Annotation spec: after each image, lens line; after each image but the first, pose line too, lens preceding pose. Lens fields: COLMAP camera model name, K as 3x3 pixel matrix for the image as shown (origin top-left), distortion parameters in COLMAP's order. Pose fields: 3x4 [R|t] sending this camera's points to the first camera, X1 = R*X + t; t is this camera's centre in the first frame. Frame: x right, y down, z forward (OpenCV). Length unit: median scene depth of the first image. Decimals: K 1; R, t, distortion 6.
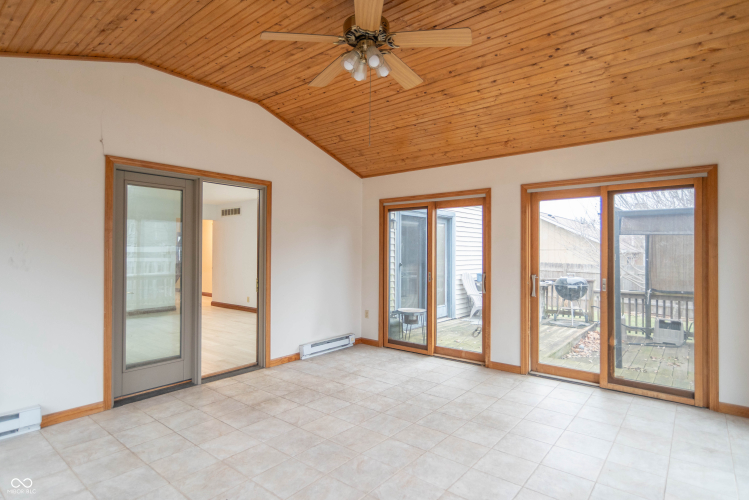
lens RADIAL K [[384.0, 0, 381.4], [0, 384.0, 249.0], [0, 0, 1]] dist [-0.007072, 0.001045]
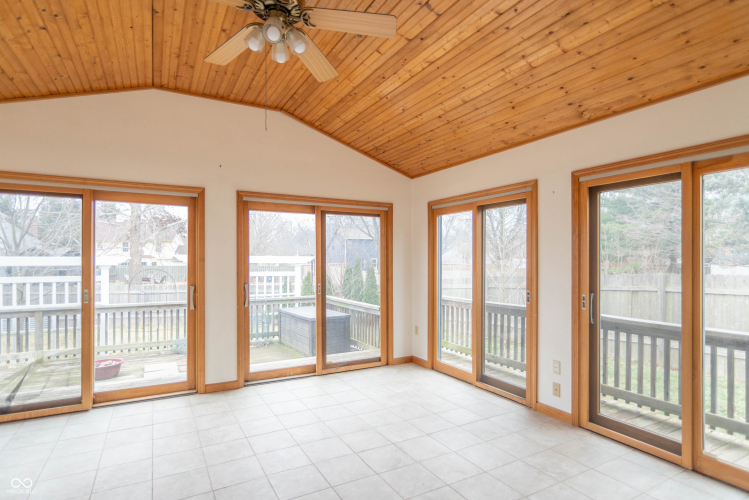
lens RADIAL K [[384.0, 0, 376.2], [0, 384.0, 257.8], [0, 0, 1]] dist [-0.007072, 0.001045]
pose [[0.395647, 0.007020, 0.918376, -0.437853], [-0.007726, 0.999961, -0.004316, 0.001520], [-0.918370, -0.005388, 0.395685, 0.352443]]
